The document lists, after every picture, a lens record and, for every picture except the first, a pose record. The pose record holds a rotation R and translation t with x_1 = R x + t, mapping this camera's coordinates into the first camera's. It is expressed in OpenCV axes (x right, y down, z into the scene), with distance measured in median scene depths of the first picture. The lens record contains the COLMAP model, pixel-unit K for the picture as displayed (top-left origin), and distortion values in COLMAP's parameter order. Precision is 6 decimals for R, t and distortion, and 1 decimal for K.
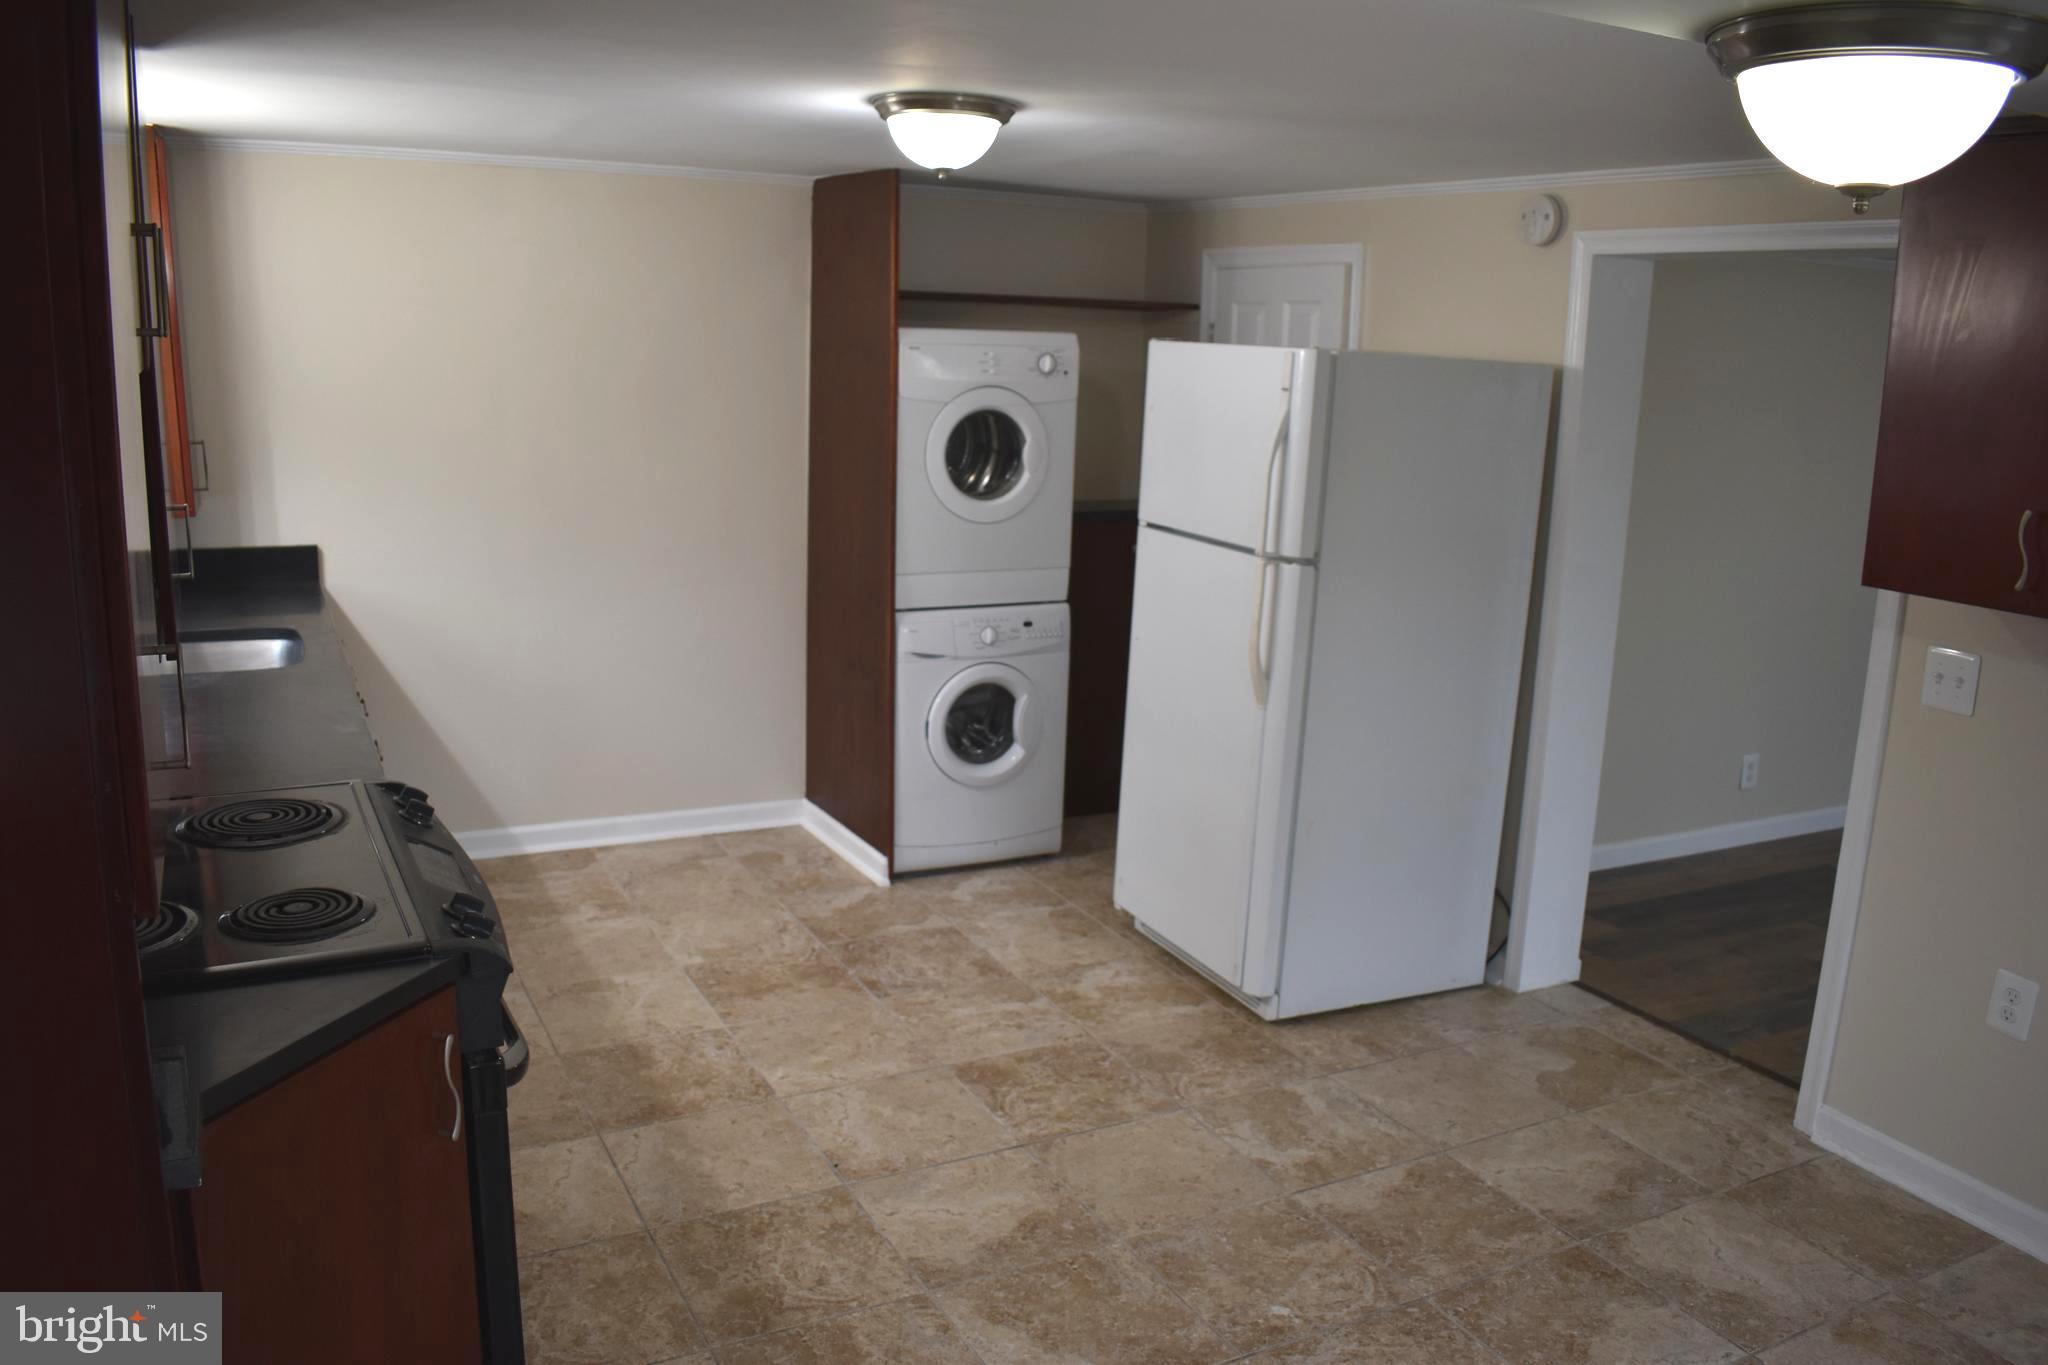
lens RADIAL K [[1603.2, 0, 1024.0], [0, 1603.2, 682.5], [0, 0, 1]] dist [-0.091283, 0.008740]
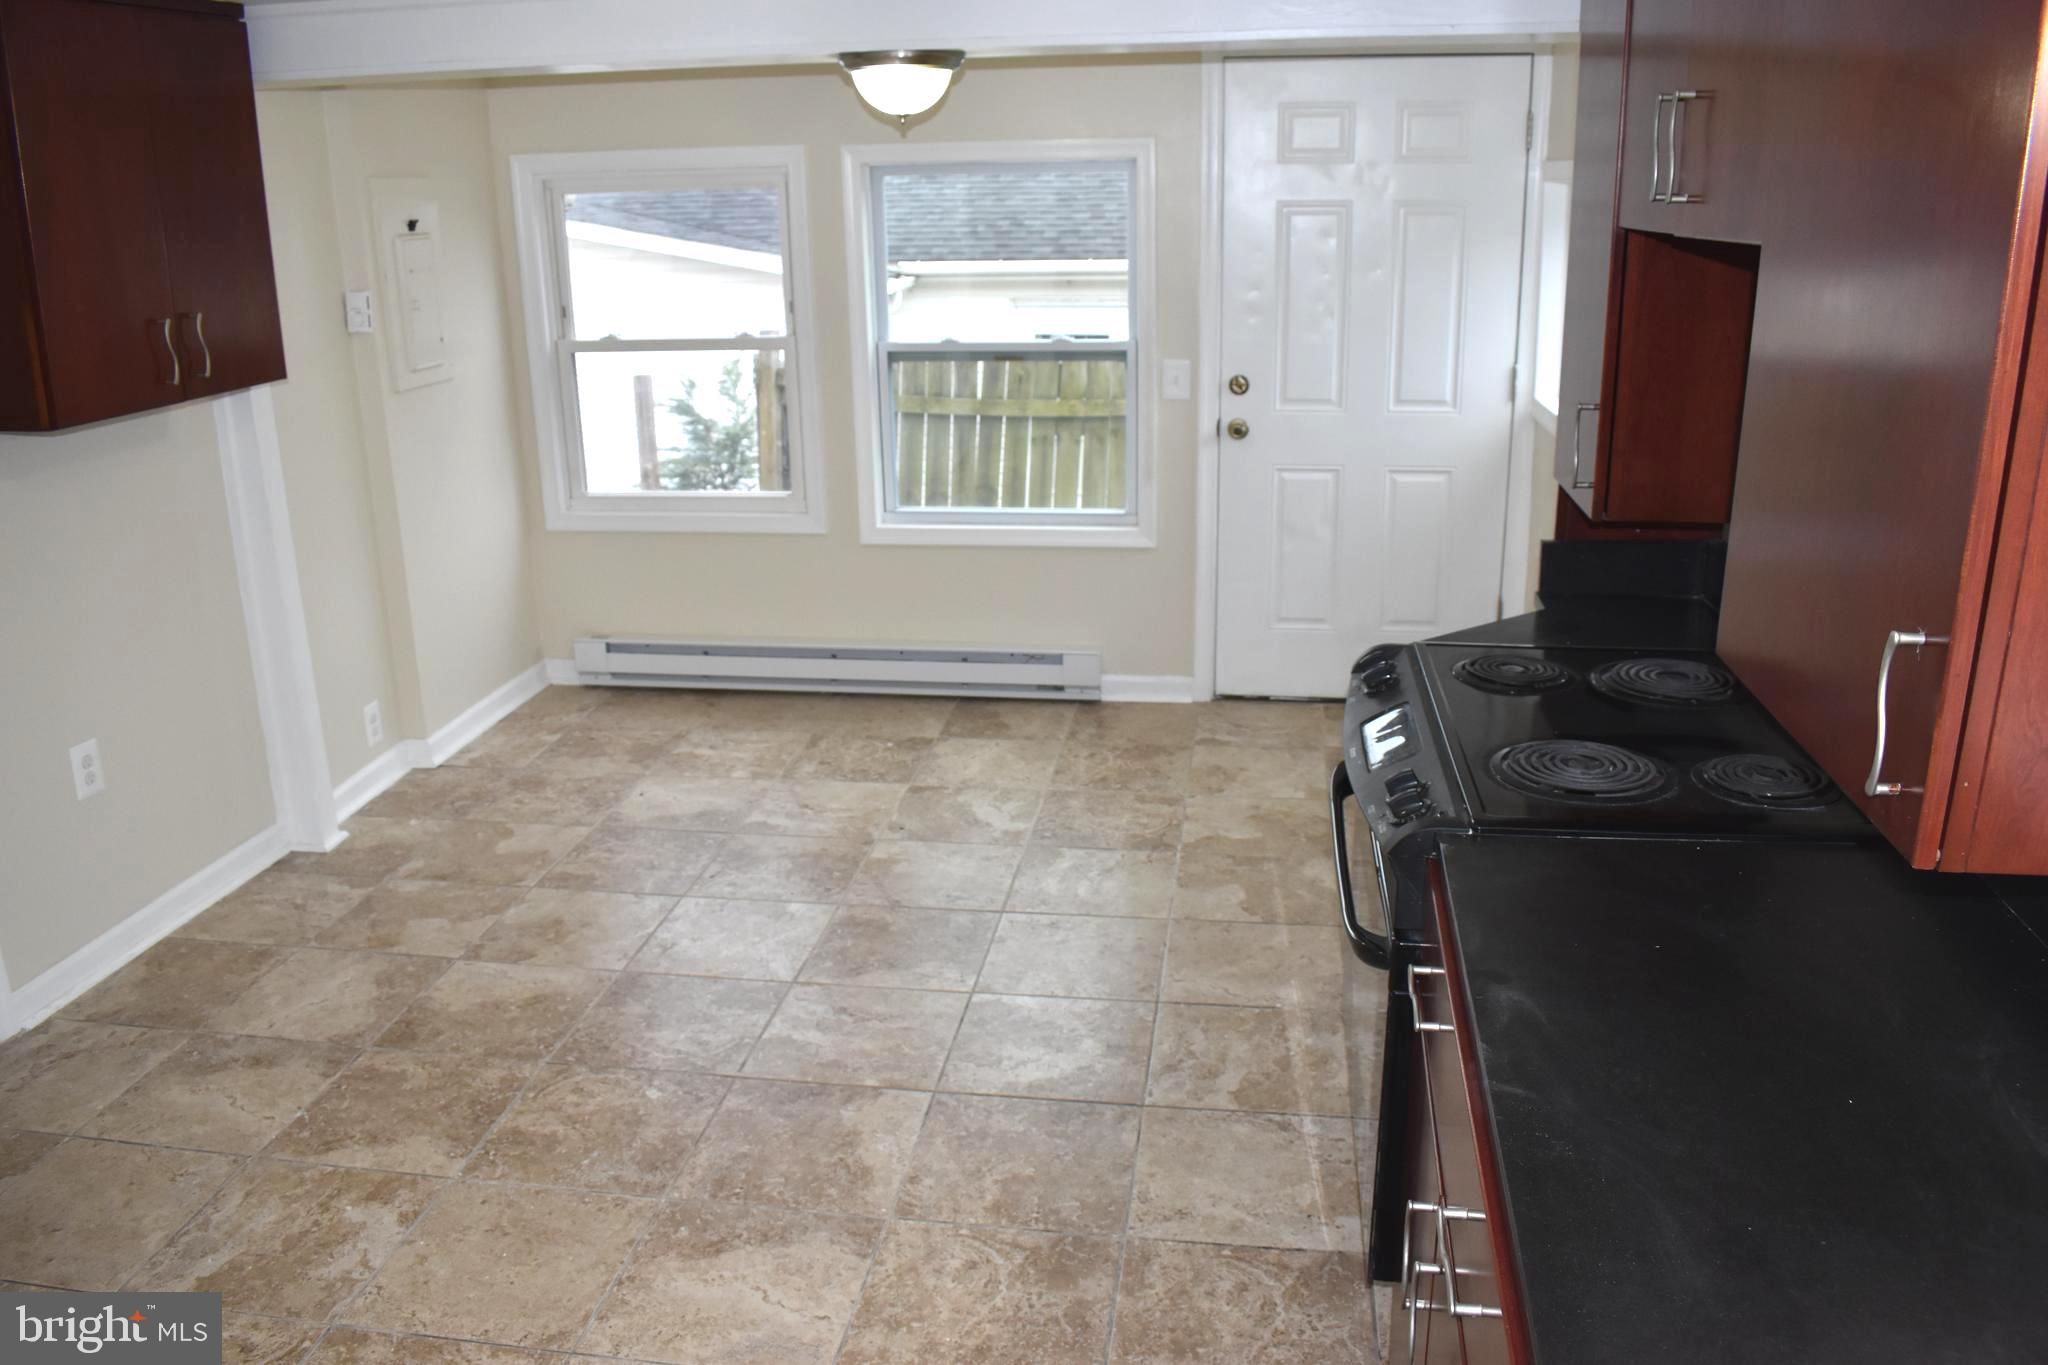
lens RADIAL K [[1603.2, 0, 1024.0], [0, 1603.2, 682.5], [0, 0, 1]] dist [-0.091283, 0.008740]
pose [[-0.809608, -0.194434, 0.553833, -0.566623], [0.115795, 0.872095, 0.475439, -0.324892], [-0.575436, 0.449050, -0.683540, 1.396613]]
